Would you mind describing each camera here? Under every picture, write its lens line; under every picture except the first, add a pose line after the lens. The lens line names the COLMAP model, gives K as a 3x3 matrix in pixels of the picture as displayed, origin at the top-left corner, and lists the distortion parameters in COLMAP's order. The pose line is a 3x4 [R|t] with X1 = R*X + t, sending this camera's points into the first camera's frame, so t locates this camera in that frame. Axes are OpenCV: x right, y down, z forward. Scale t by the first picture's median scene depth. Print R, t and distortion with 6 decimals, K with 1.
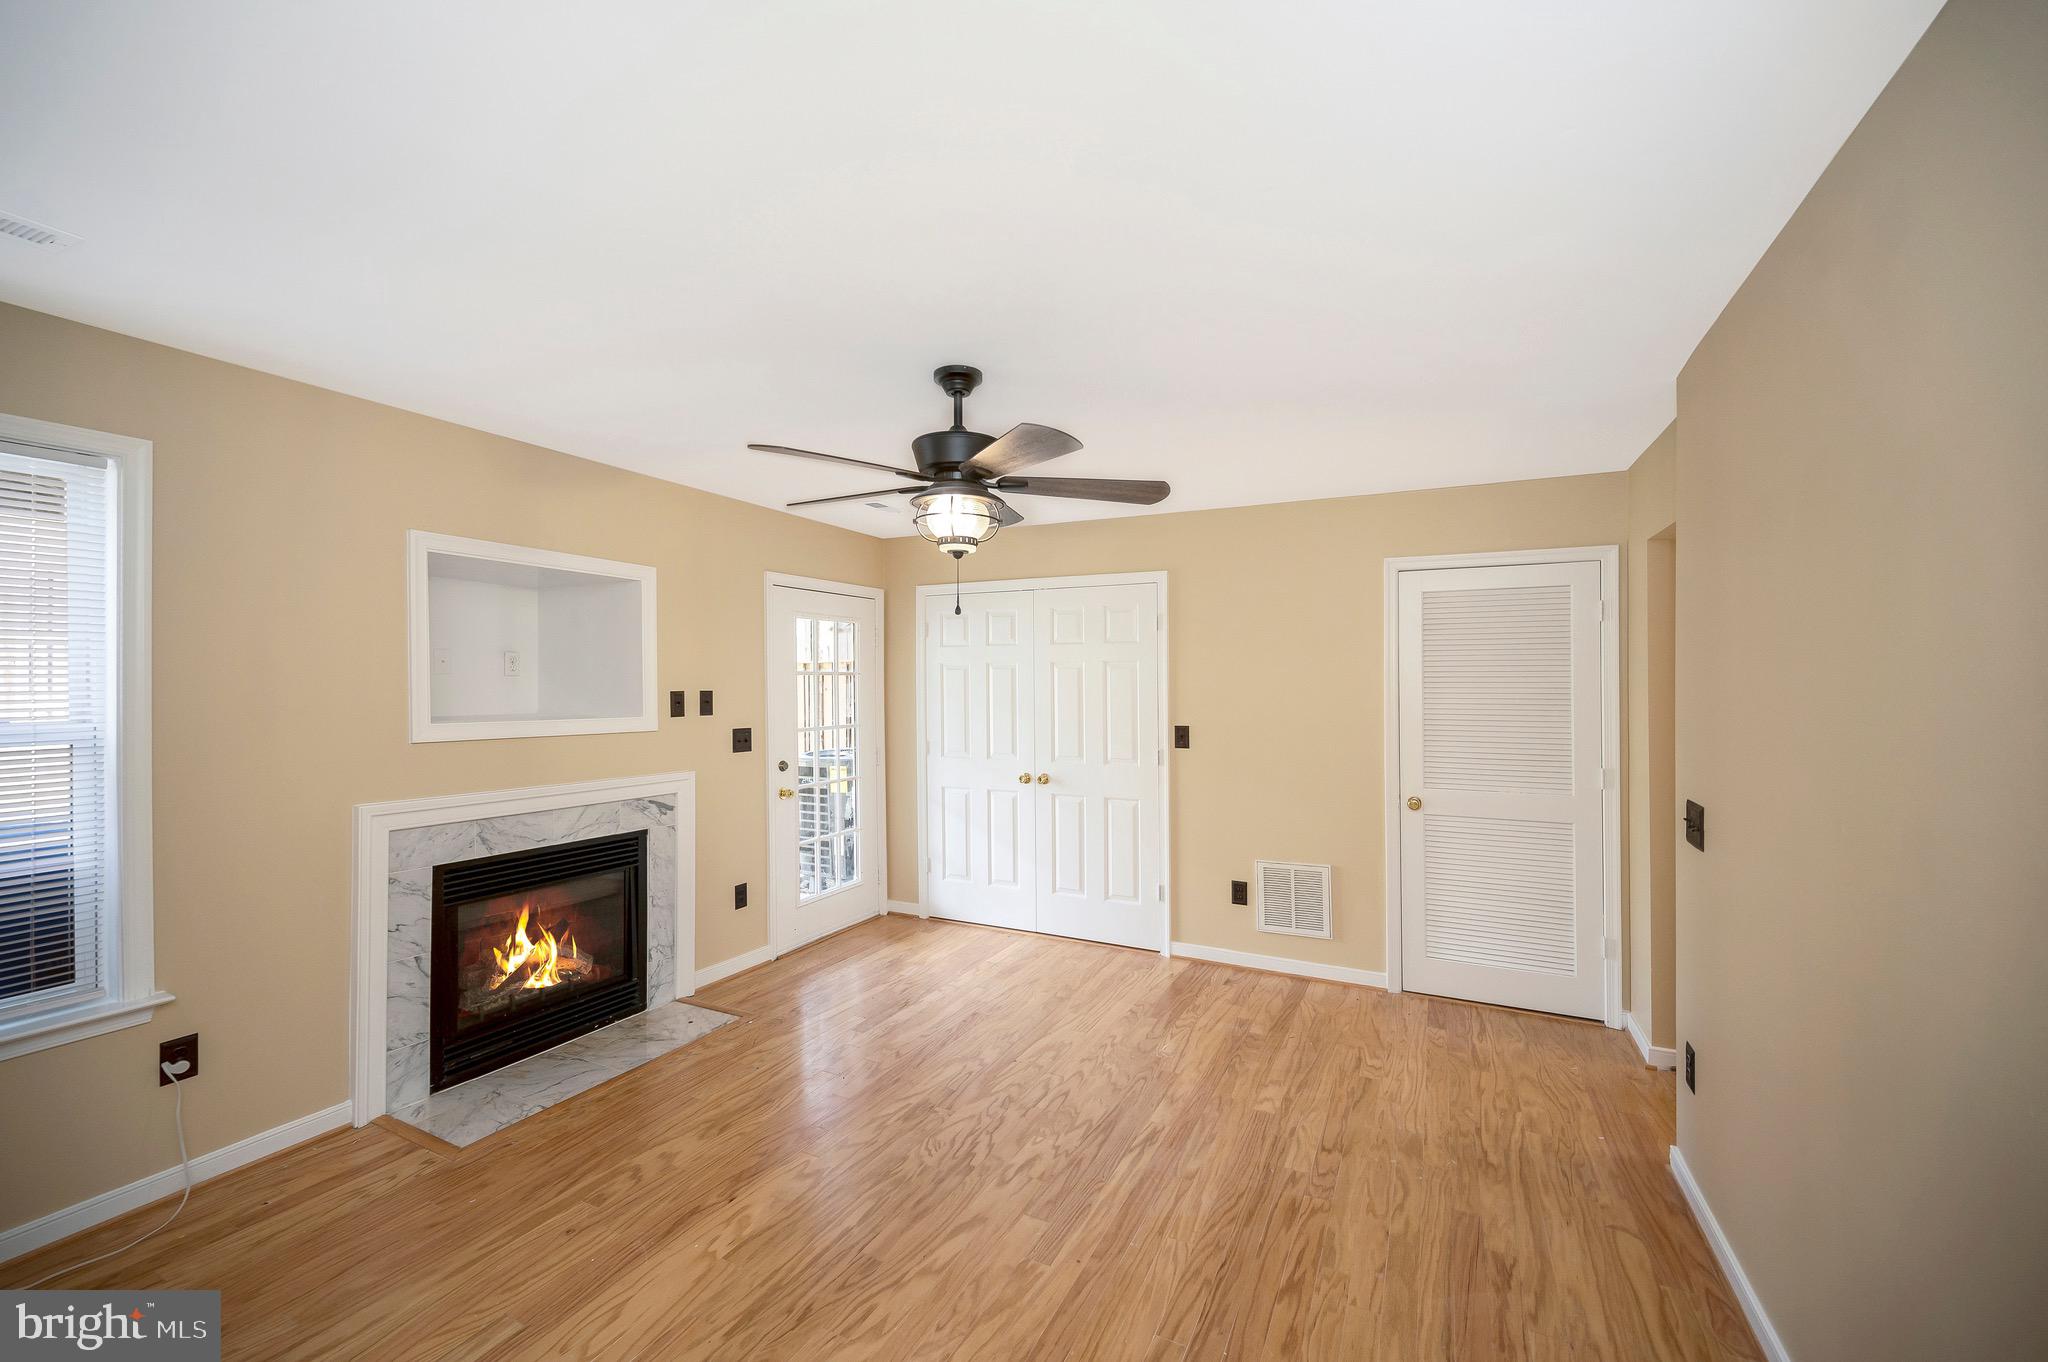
lens RADIAL K [[832.6, 0, 1012.3], [0, 832.6, 680.2], [0, 0, 1]] dist [-0.003515, 0.000523]
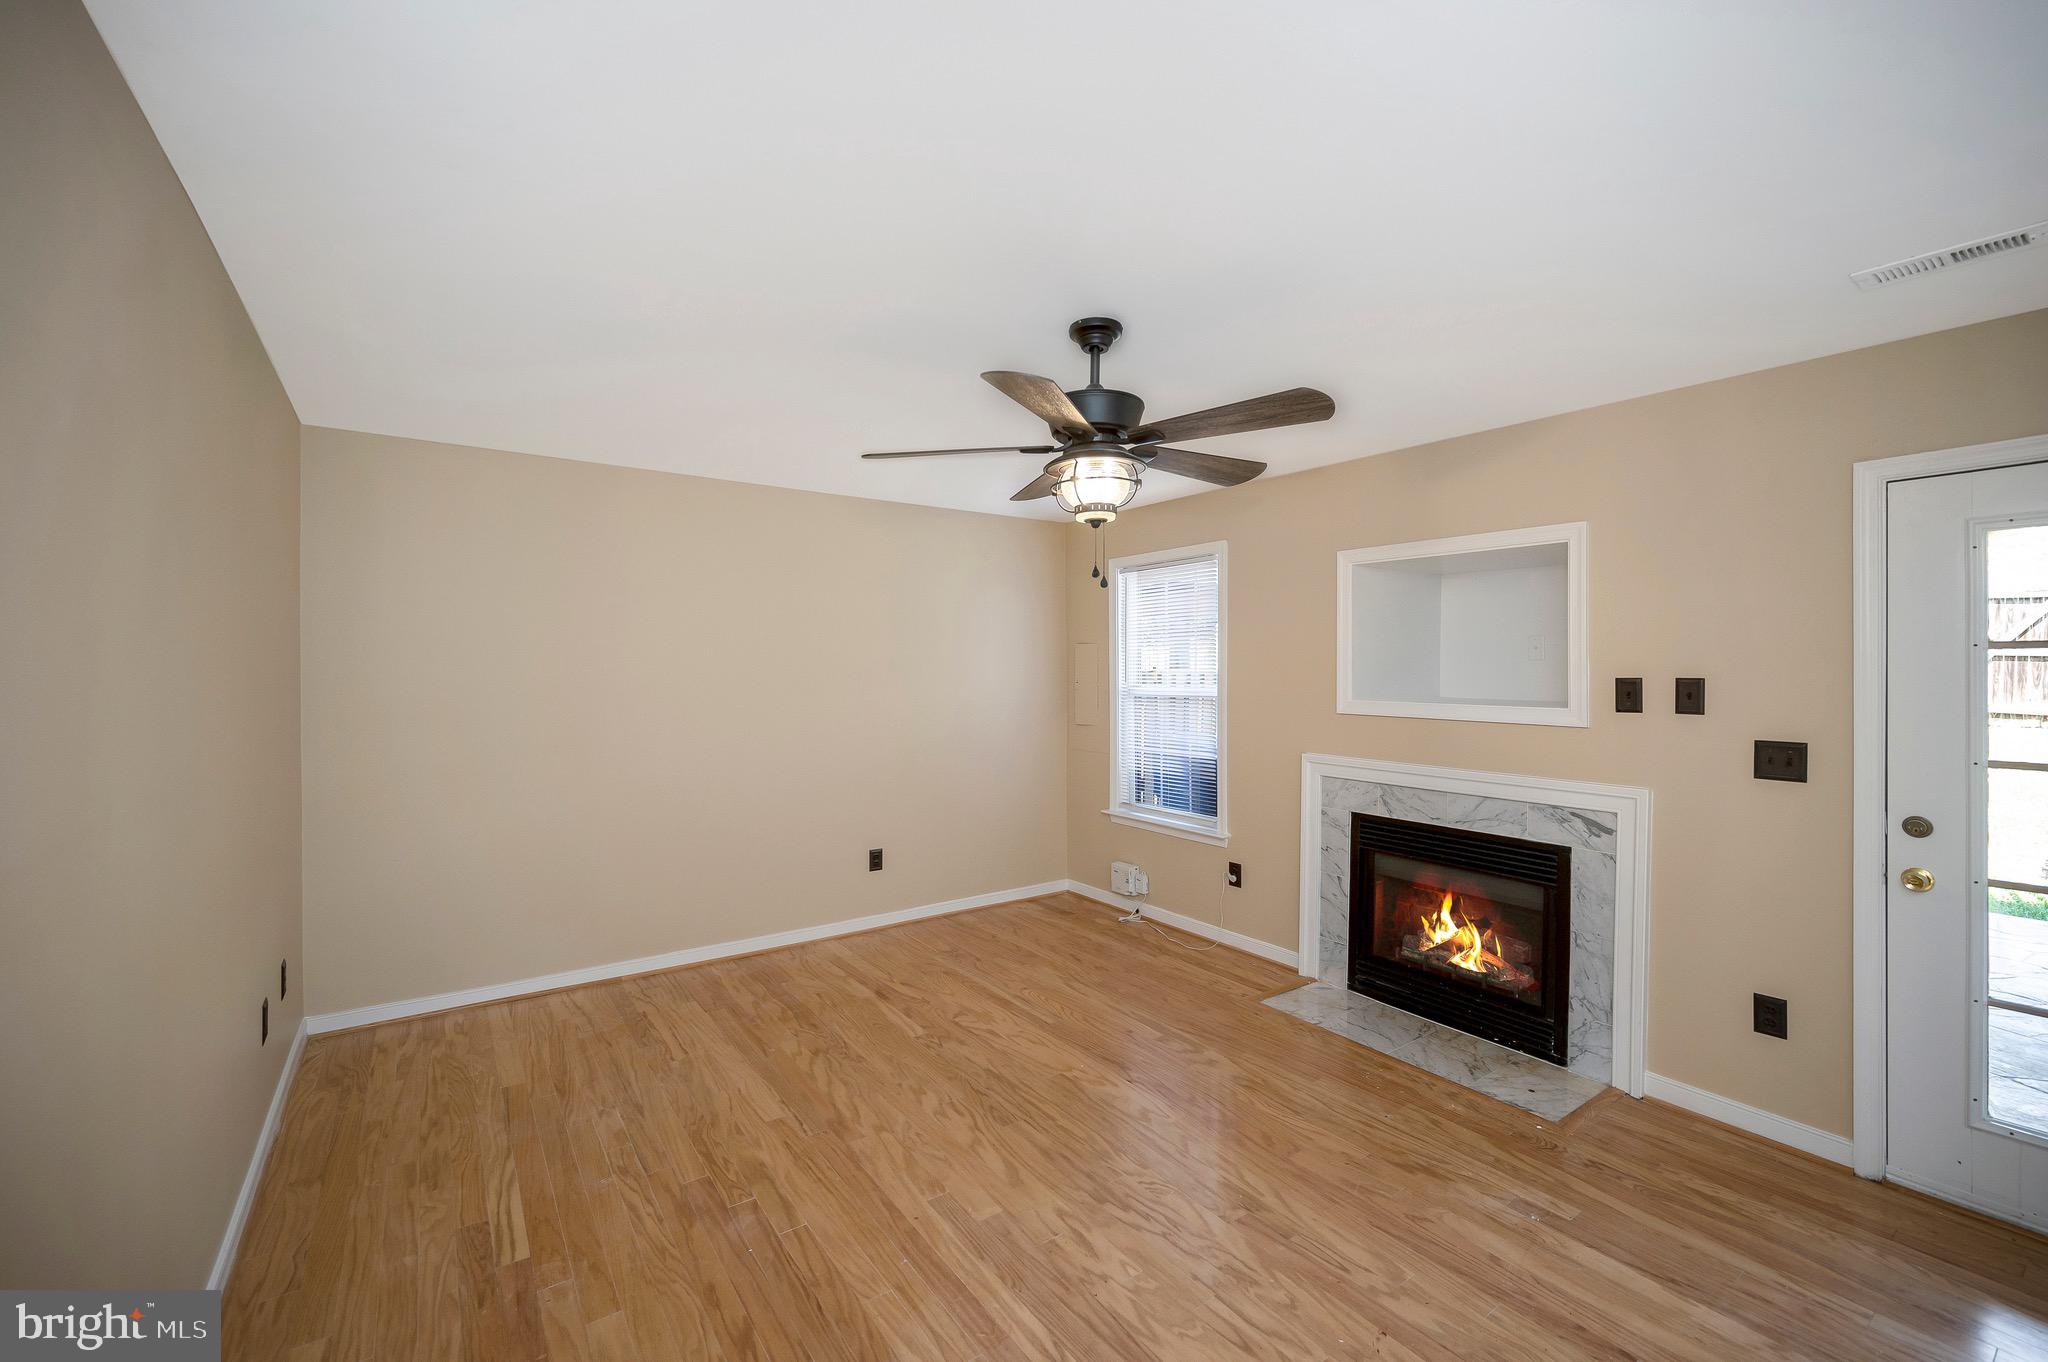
lens RADIAL K [[832.6, 0, 1012.1], [0, 832.6, 678.8], [0, 0, 1]] dist [-0.003515, 0.000523]
pose [[-0.463375, 0.004568, -0.886151, 0.678517], [-0.000717, 0.999984, 0.005530, 0.013614], [0.886162, 0.003198, -0.463364, 1.141951]]
